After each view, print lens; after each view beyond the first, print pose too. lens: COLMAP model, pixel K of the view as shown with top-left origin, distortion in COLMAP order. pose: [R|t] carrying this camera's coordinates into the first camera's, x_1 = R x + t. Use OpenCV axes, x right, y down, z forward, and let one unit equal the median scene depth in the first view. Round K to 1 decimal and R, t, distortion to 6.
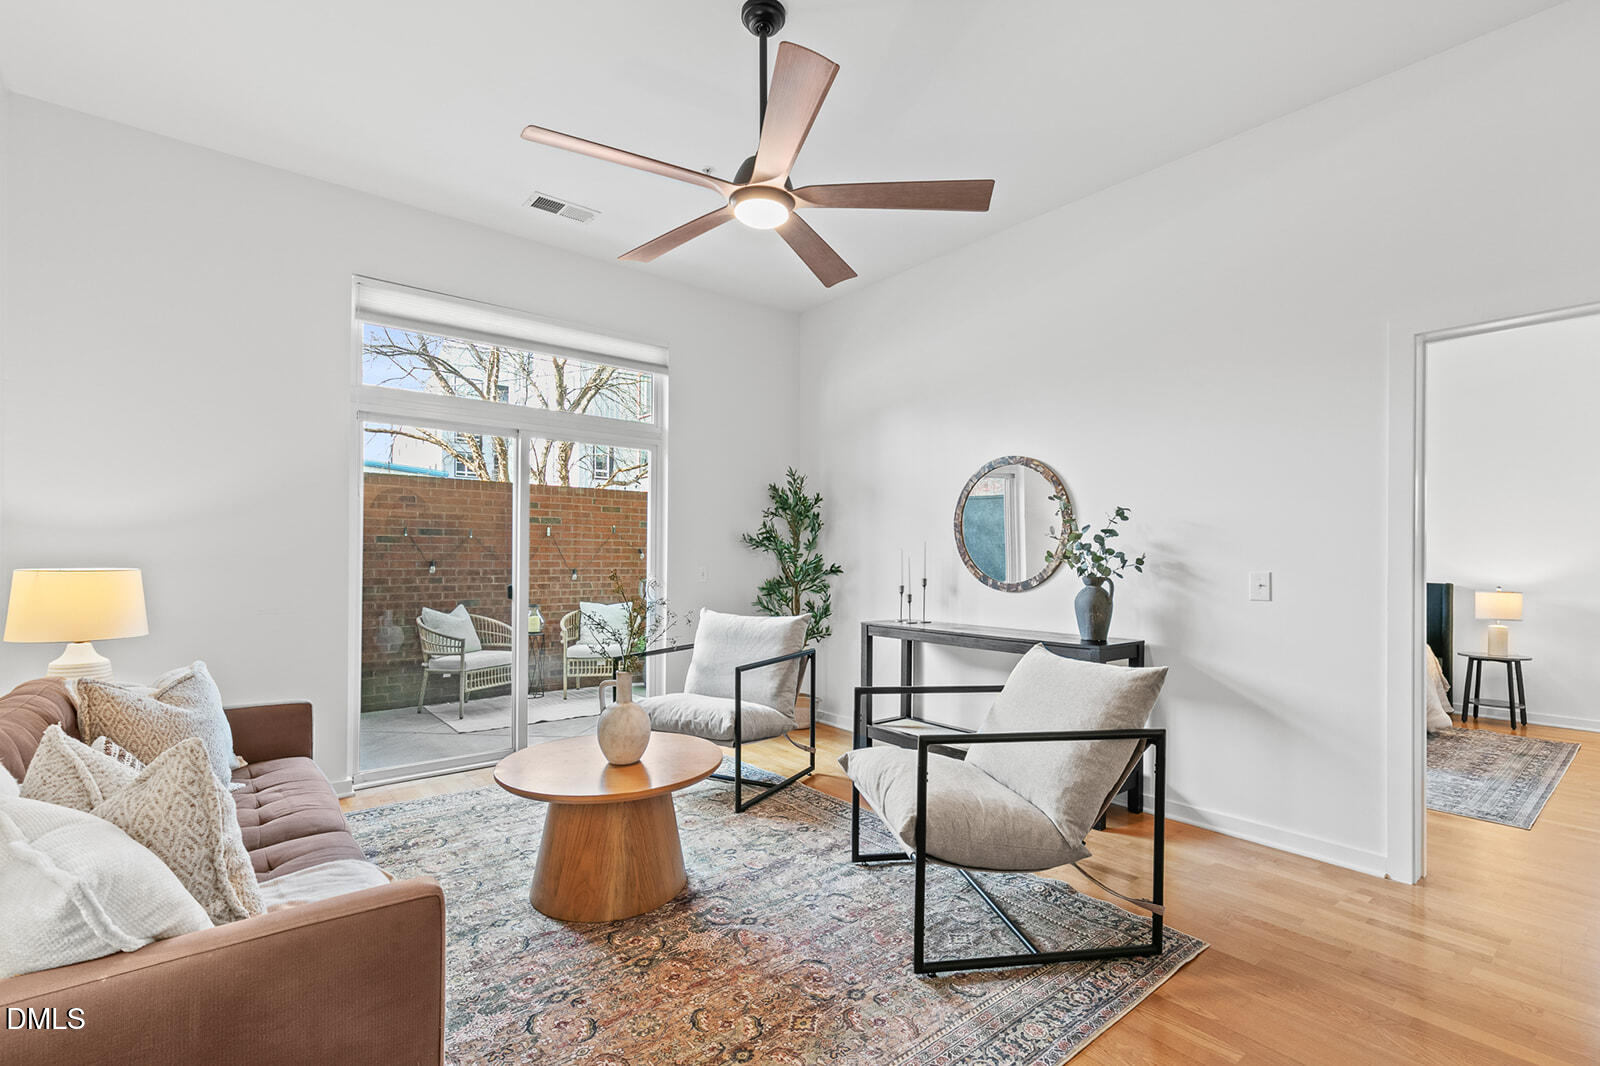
lens RADIAL K [[726.1, 0, 791.0], [0, 726.1, 557.9], [0, 0, 1]] dist [0.007687, -0.002406]
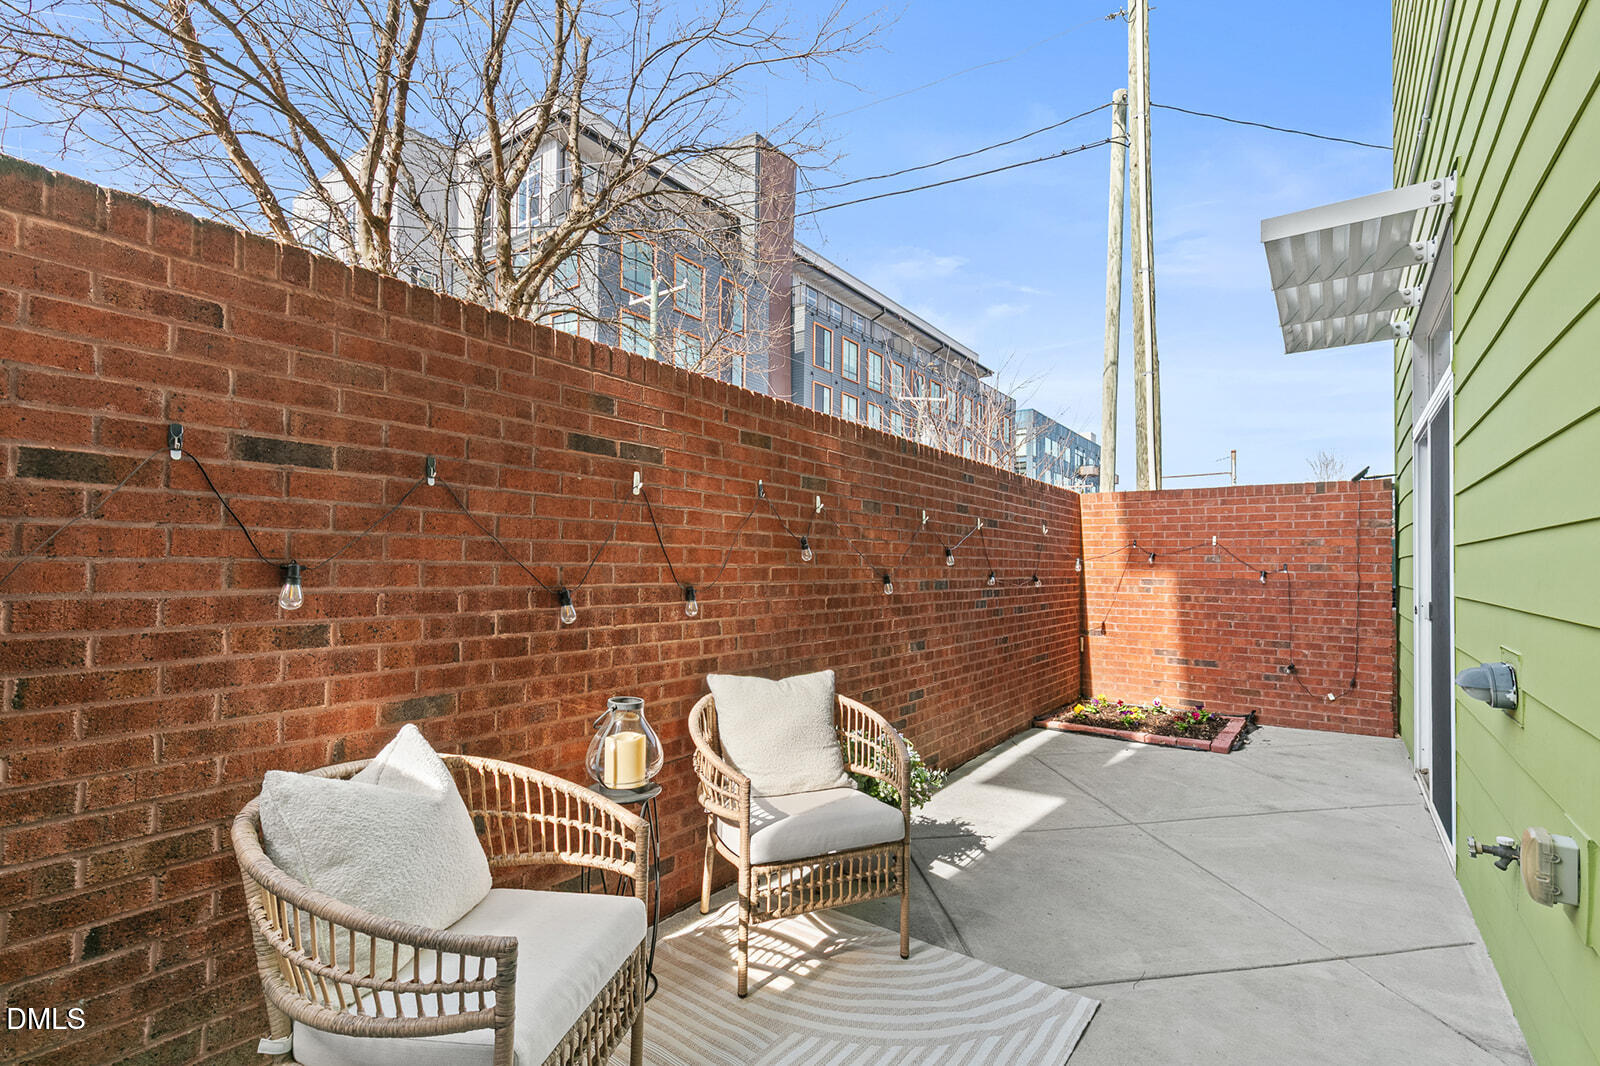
lens RADIAL K [[726.1, 0, 799.8], [0, 726.1, 545.1], [0, 0, 1]] dist [0.007687, -0.002406]
pose [[0.967072, 0.009979, 0.254308, -0.371636], [-0.003138, 0.999623, -0.027292, 0.004288], [-0.254485, 0.025595, 0.966738, 0.679766]]
